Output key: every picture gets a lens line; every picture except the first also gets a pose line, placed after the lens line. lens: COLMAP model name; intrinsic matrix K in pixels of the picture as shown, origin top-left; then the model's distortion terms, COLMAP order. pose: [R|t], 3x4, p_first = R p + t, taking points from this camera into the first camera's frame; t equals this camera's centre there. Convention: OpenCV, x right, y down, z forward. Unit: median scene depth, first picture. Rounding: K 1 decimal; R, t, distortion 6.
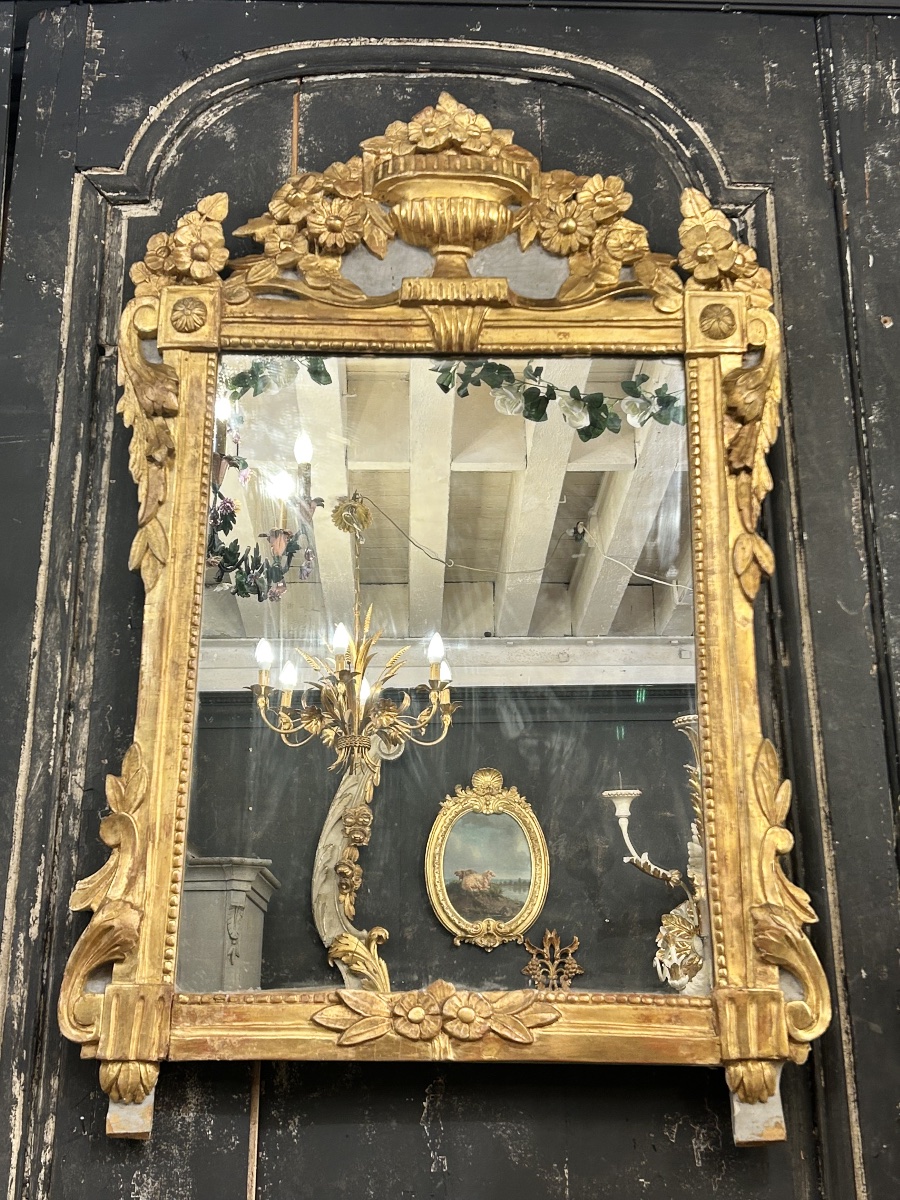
lens RADIAL K [[1657.8, 0, 450.0], [0, 1657.8, 600.0], [0, 0, 1]] dist [0.247717, -0.887241]
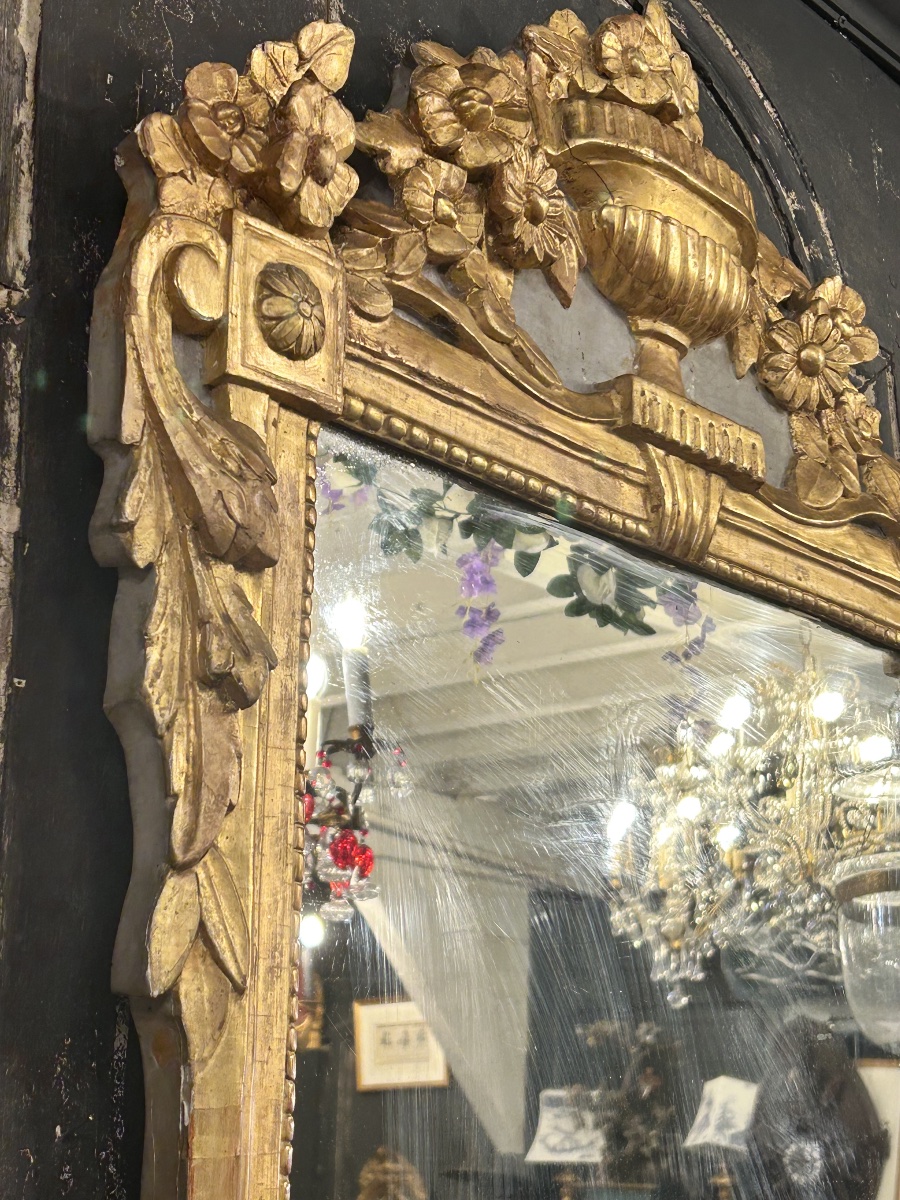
lens RADIAL K [[2074.4, 0, 445.2], [0, 2074.4, 576.1], [0, 0, 1]] dist [0.240480, -0.954415]
pose [[0.688265, 0.232617, 0.687155, -0.448657], [-0.252278, 0.964826, -0.073929, -0.081765], [-0.680182, -0.122472, 0.722740, 0.605121]]
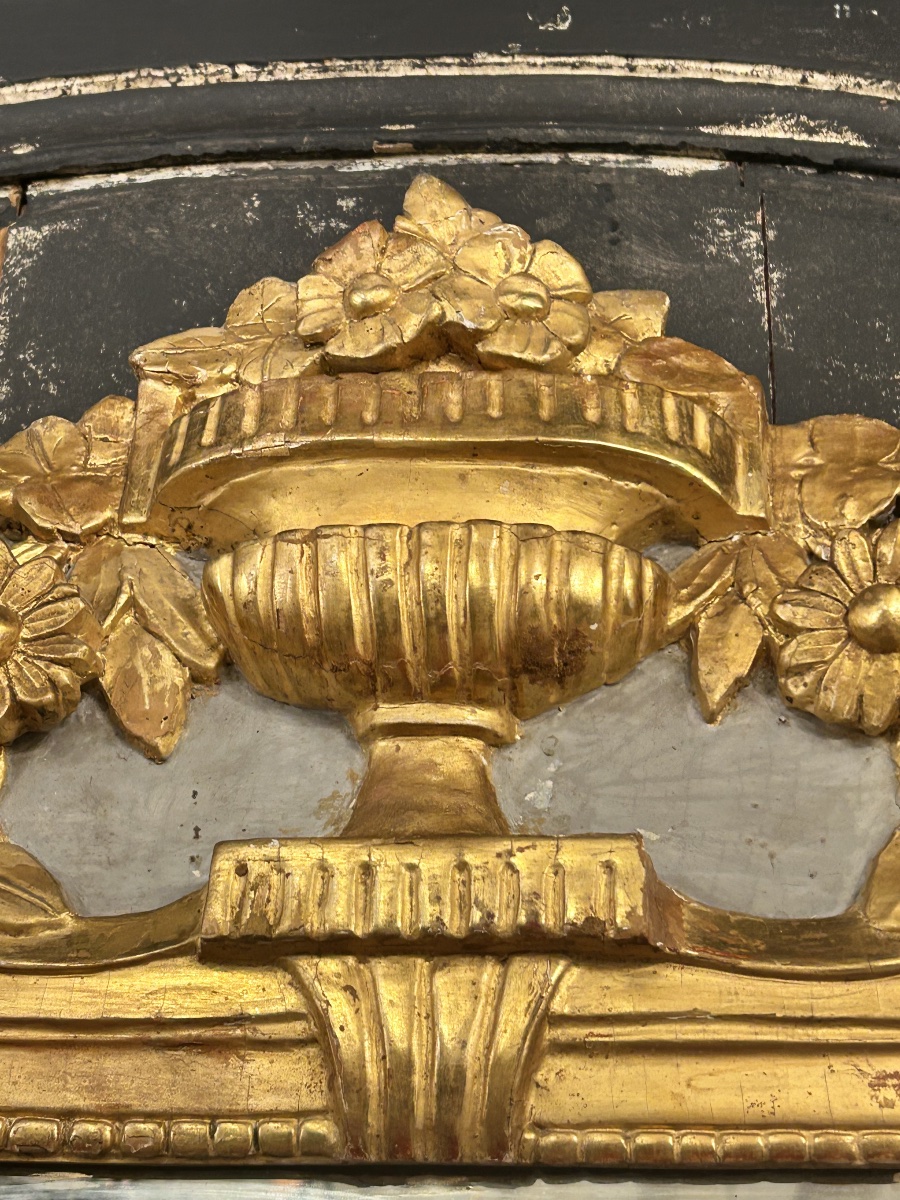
lens RADIAL K [[2074.4, 0, 445.2], [0, 2074.4, 576.1], [0, 0, 1]] dist [0.240480, -0.954415]
pose [[0.993712, -0.027190, -0.108616, 0.039384], [0.004233, 0.978496, -0.206221, -0.166836], [0.111887, 0.204465, 0.972458, 0.693752]]
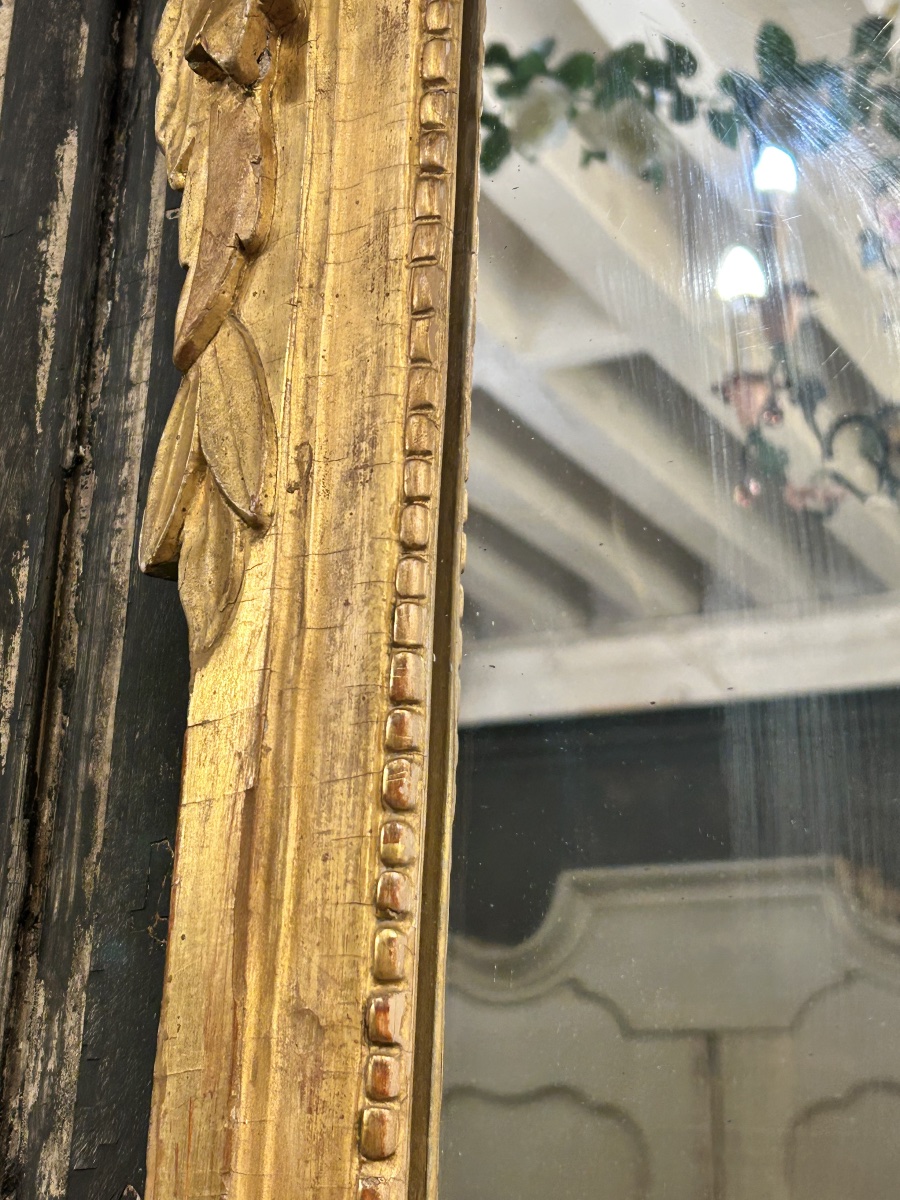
lens RADIAL K [[2074.4, 0, 445.2], [0, 2074.4, 576.1], [0, 0, 1]] dist [0.240480, -0.954415]
pose [[0.881012, -0.118587, -0.457990, -0.027396], [0.131371, 0.991325, -0.003970, -0.010110], [0.454488, -0.056669, 0.888949, 0.725304]]
